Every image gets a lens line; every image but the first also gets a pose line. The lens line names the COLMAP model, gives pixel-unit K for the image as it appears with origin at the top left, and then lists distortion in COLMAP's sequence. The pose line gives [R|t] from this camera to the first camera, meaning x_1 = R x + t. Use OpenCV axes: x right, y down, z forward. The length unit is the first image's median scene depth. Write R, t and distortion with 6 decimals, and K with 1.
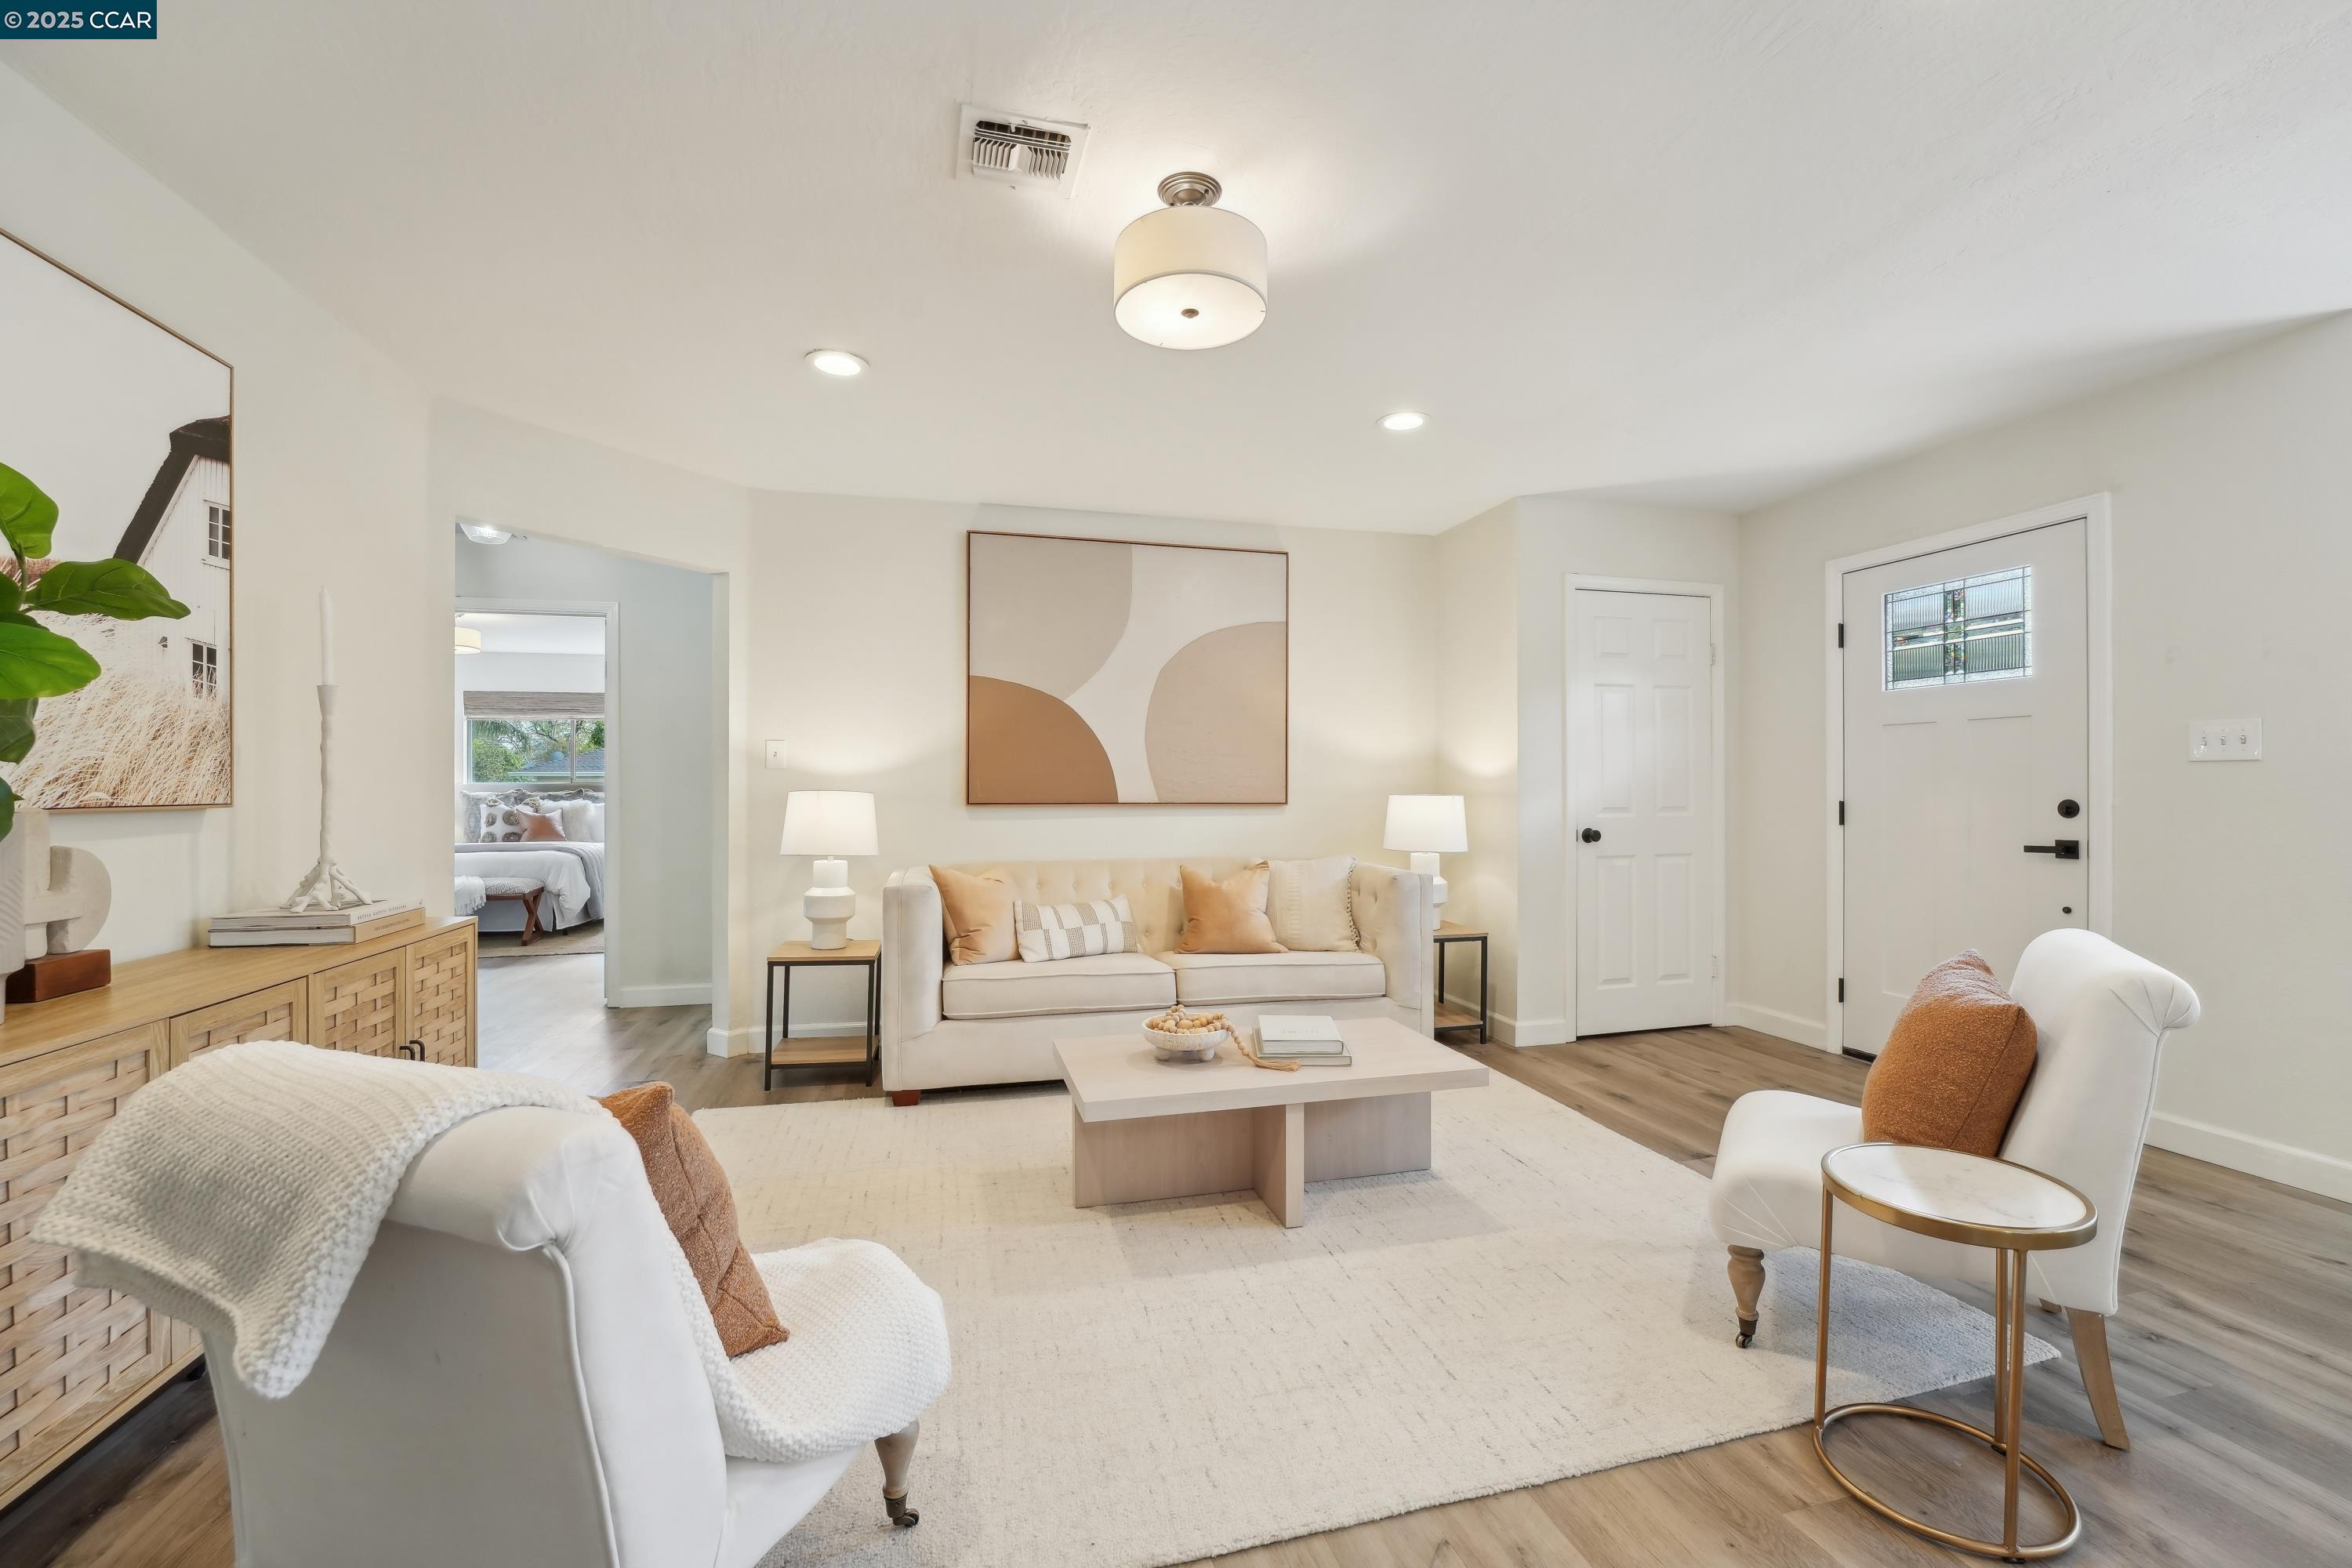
lens RADIAL K [[946.0, 0, 1166.3], [0, 946.0, 785.6], [0, 0, 1]] dist [-0.026889, 0.000000]
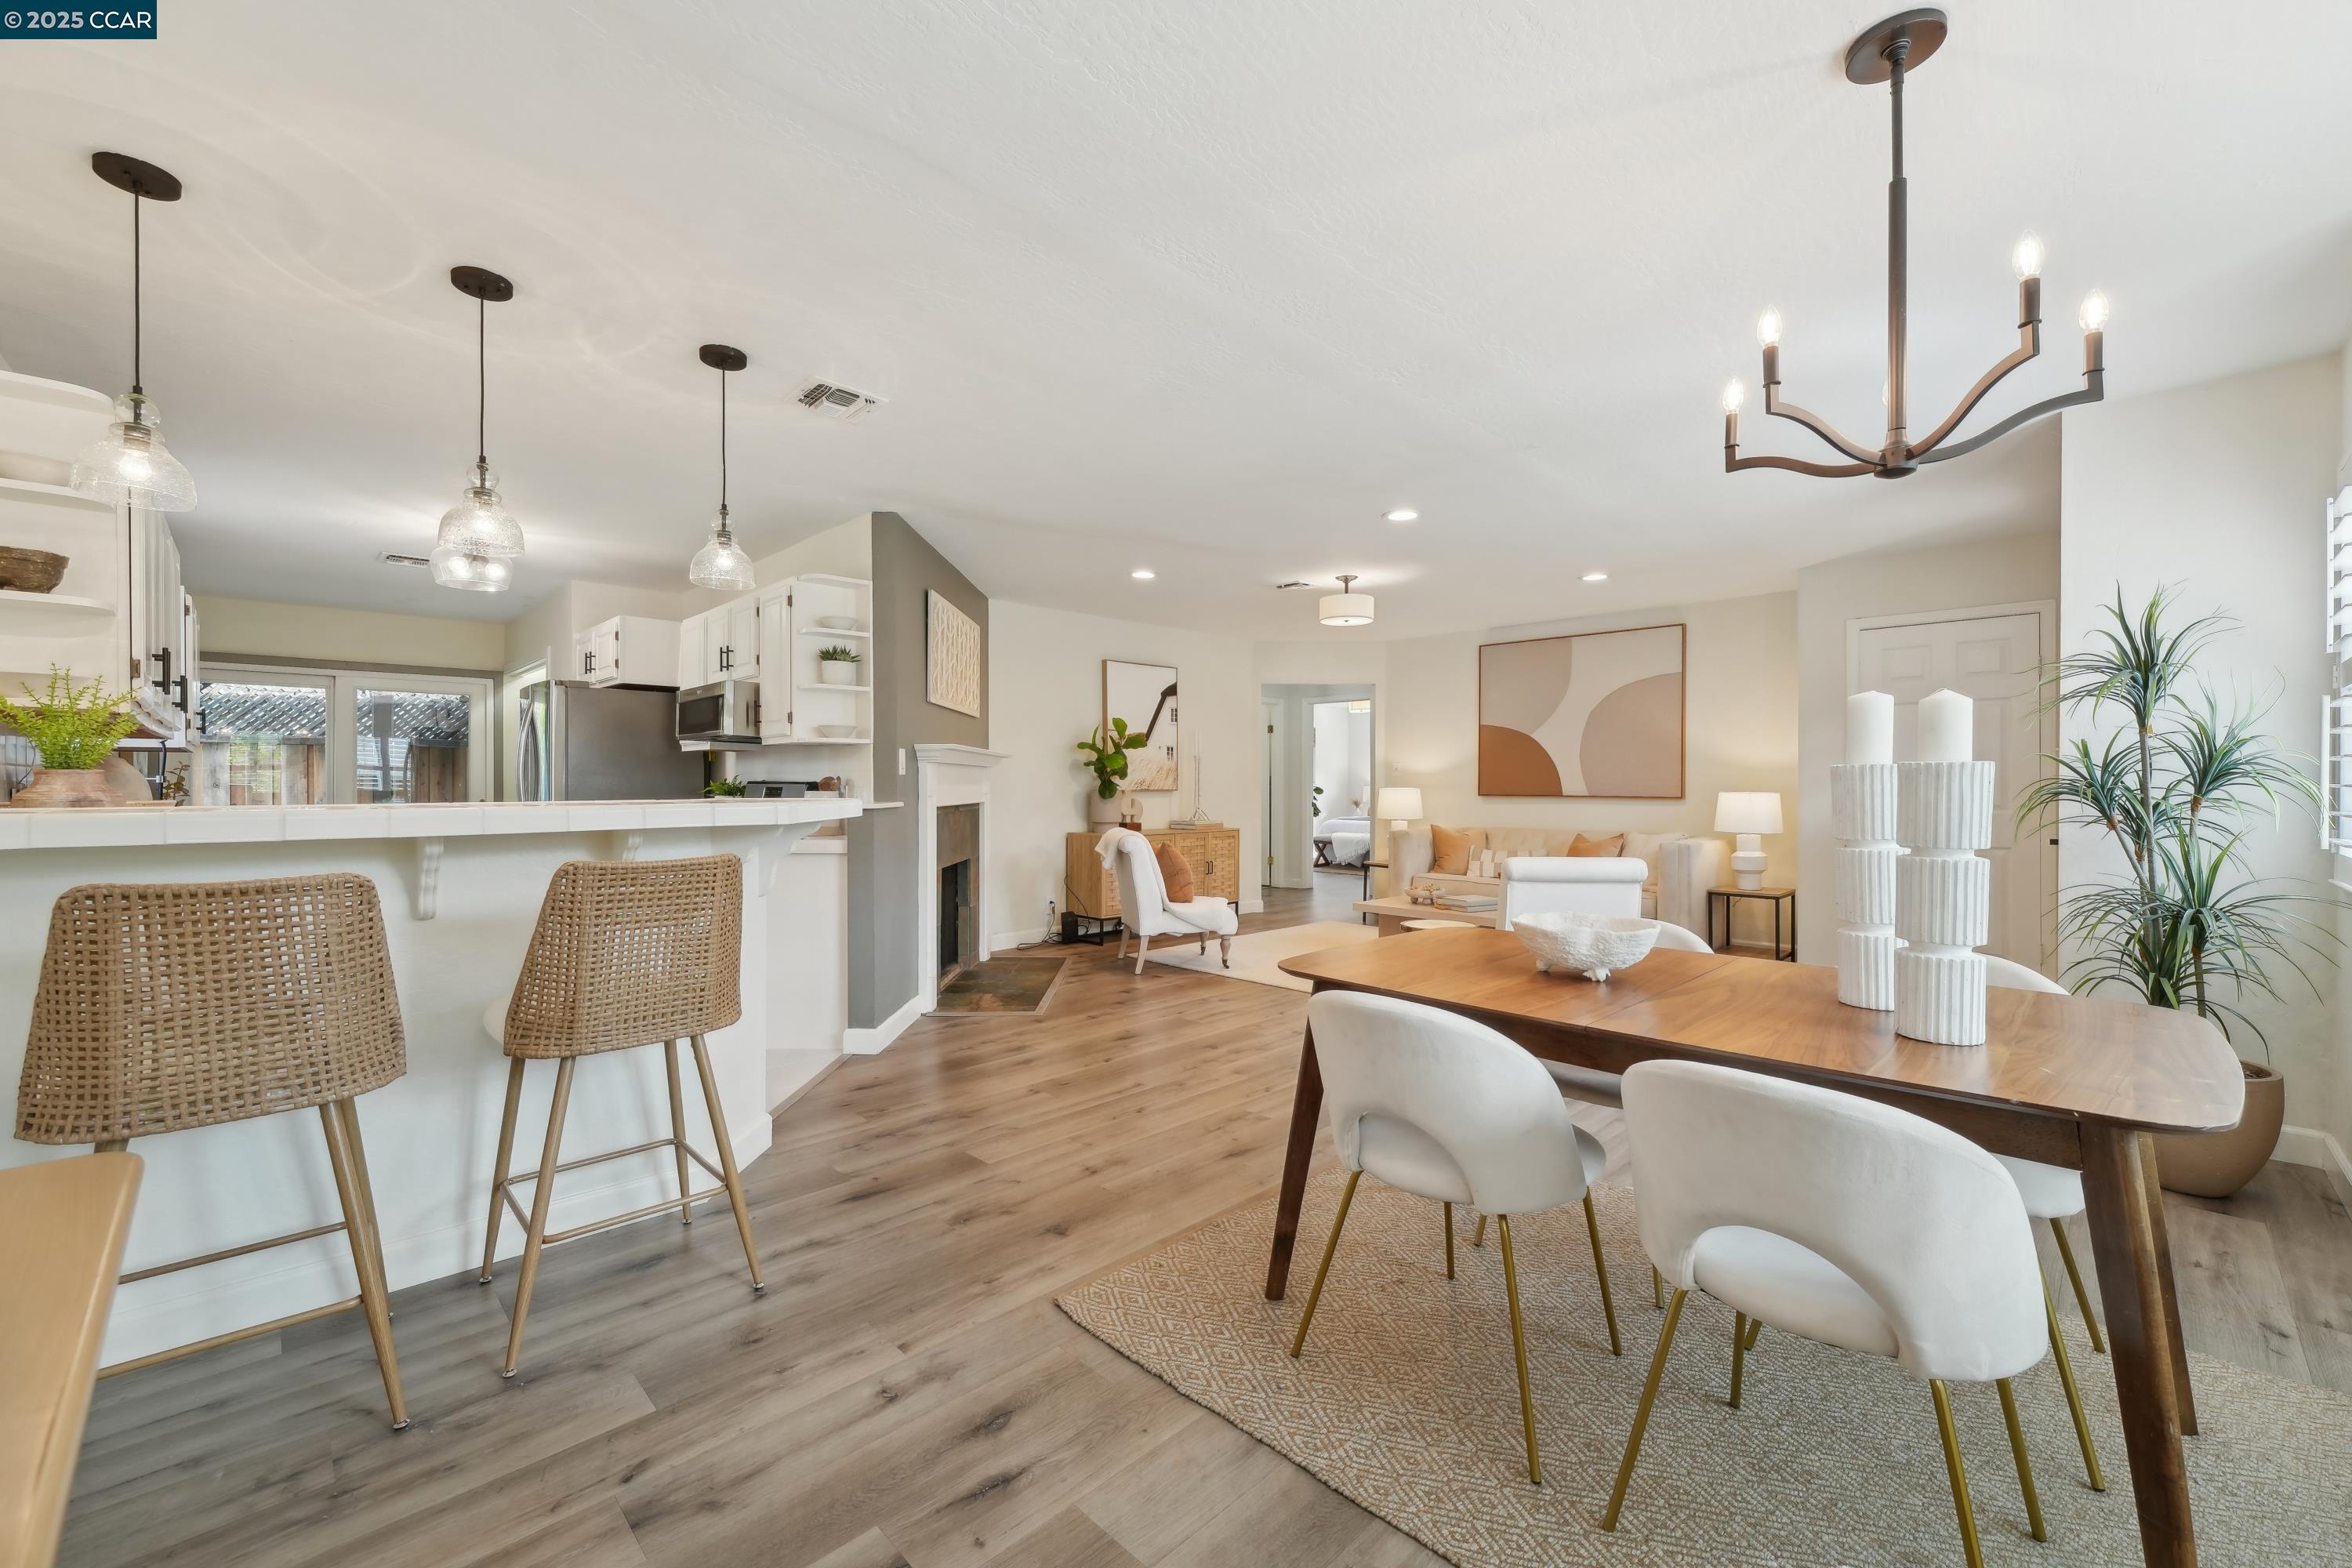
lens RADIAL K [[940.4, 0, 1166.1], [0, 940.4, 784.5], [0, 0, 1]] dist [-0.001269, -0.000518]
pose [[0.500345, 0.002371, -0.865823, 1.489393], [0.000119, 0.999996, 0.002807, -0.007885], [0.865826, -0.001507, 0.500342, -0.610829]]
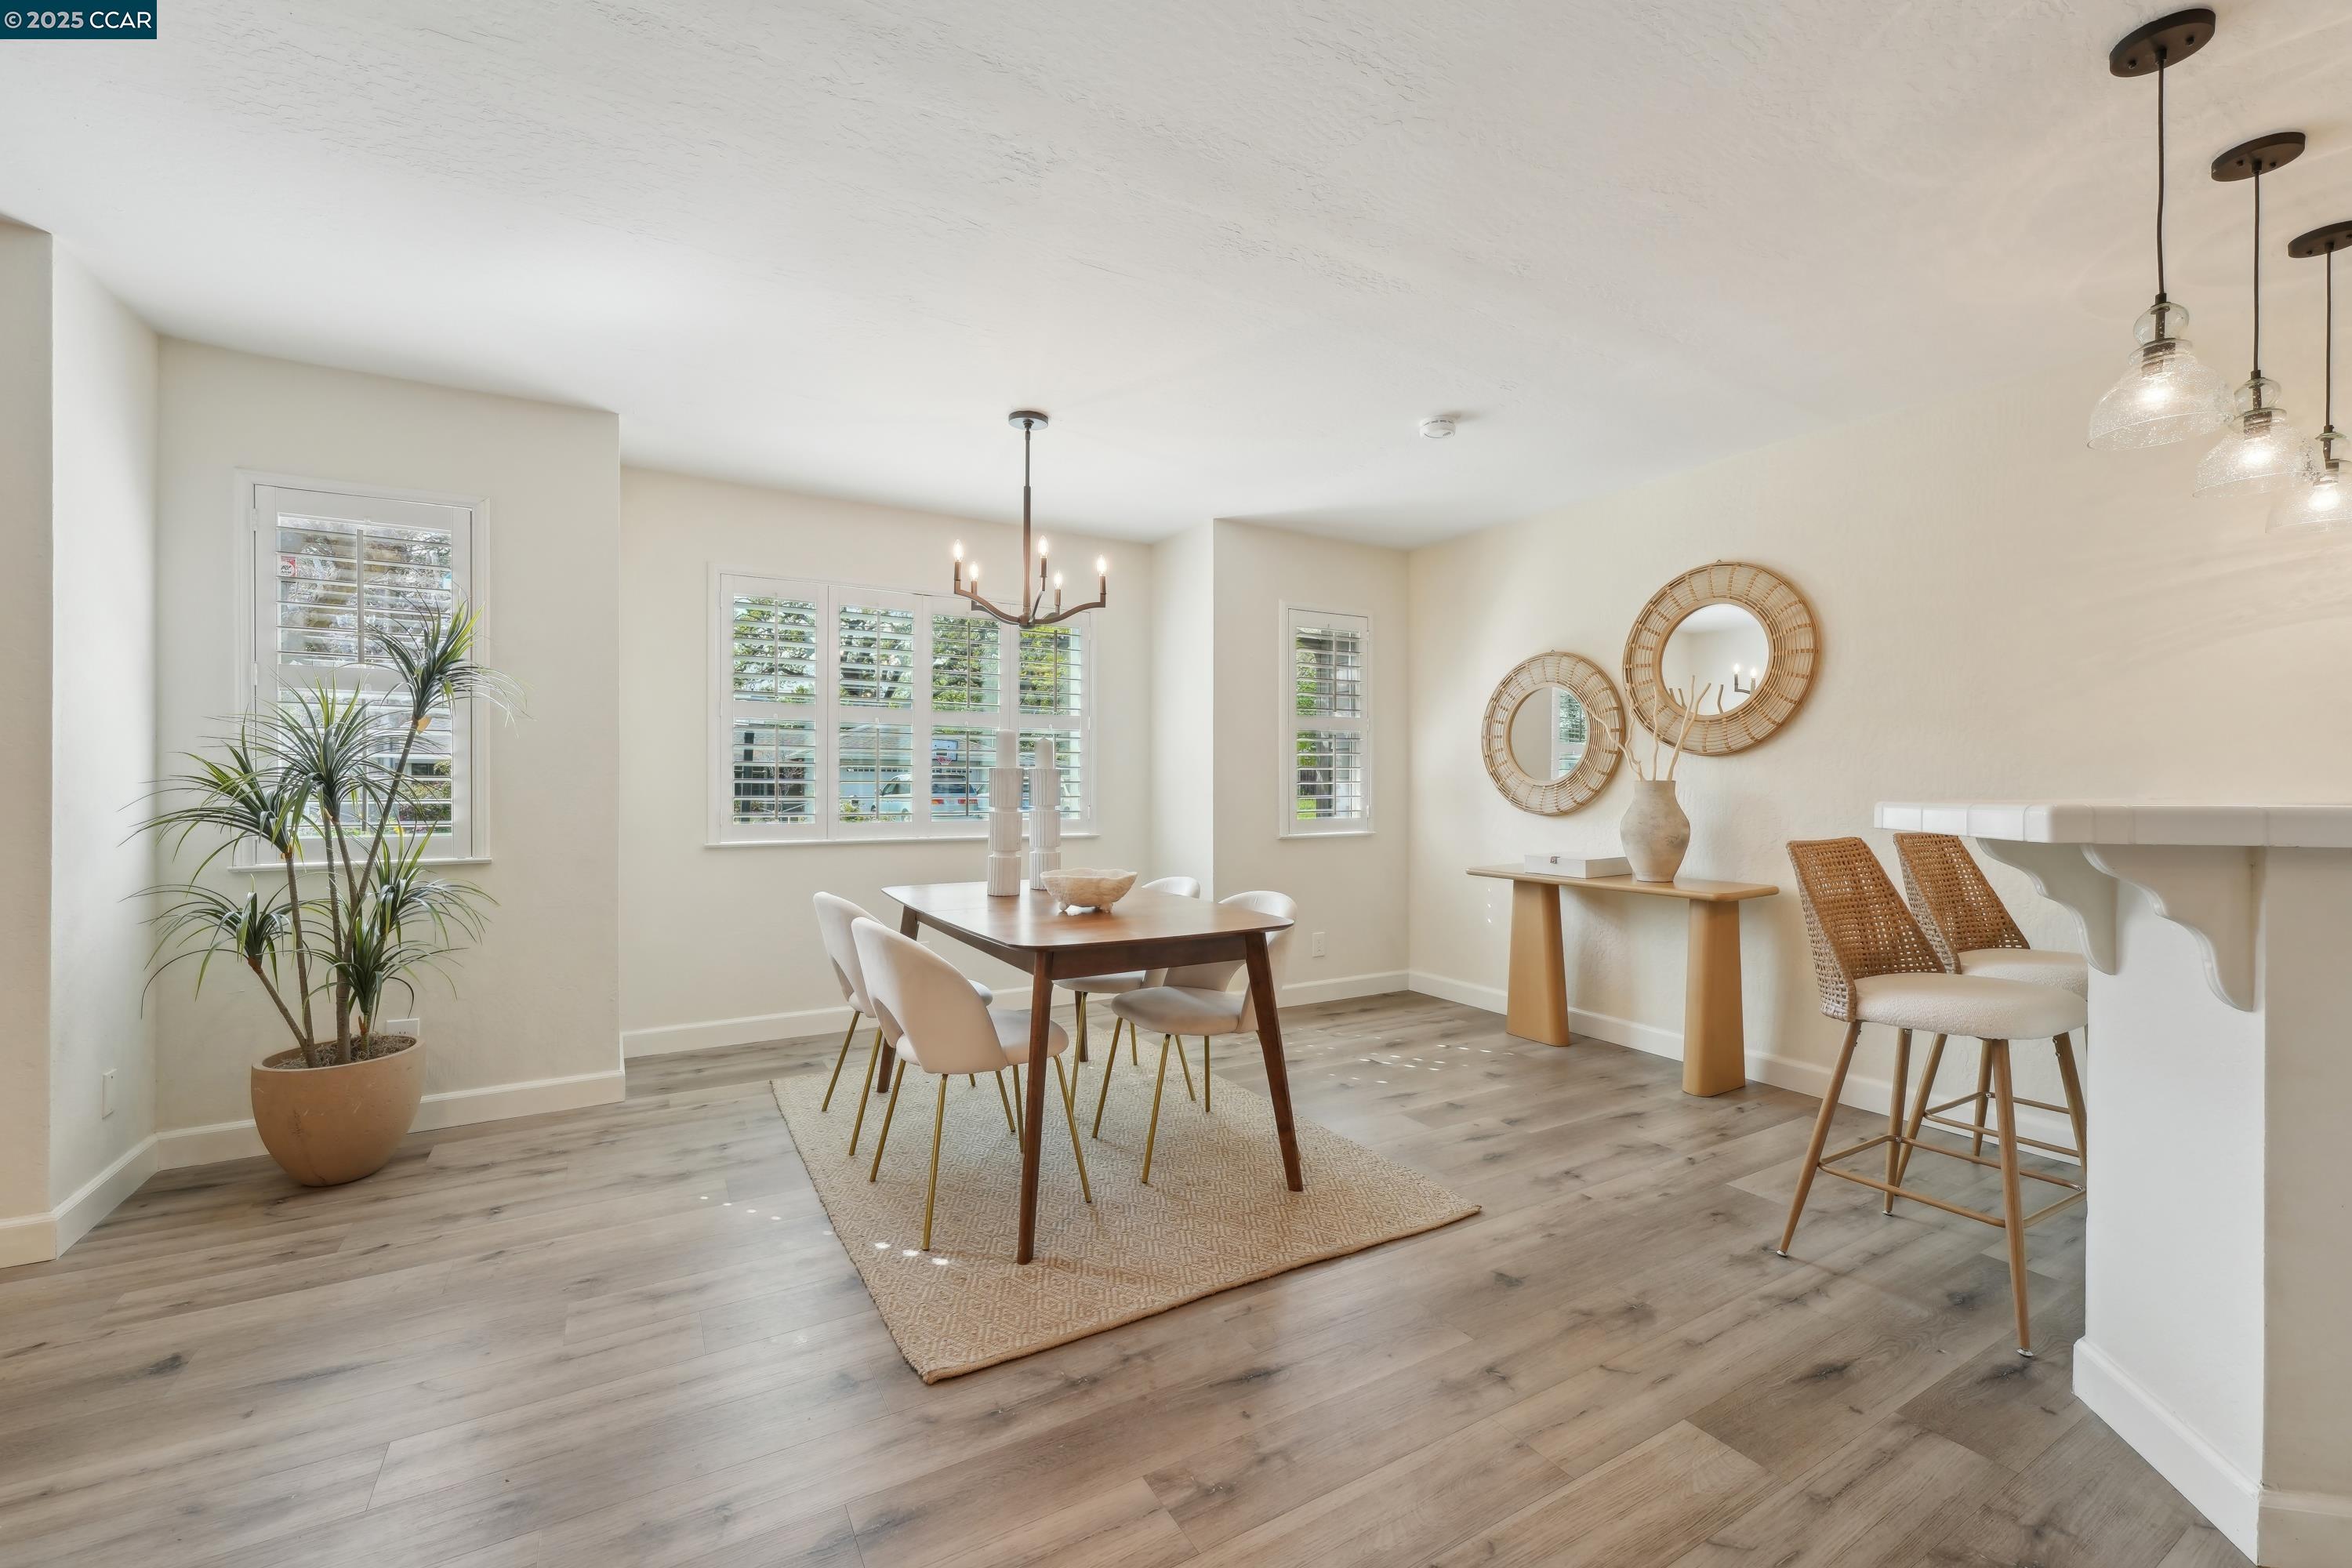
lens RADIAL K [[957.3, 0, 1170.3], [0, 957.3, 788.7], [0, 0, 1]] dist [-0.002210, -0.000210]
pose [[-0.279168, -0.003844, 0.960235, 0.114527], [-0.004341, 0.999987, 0.002741, 0.002904], [-0.960232, -0.003403, -0.279181, 0.165286]]
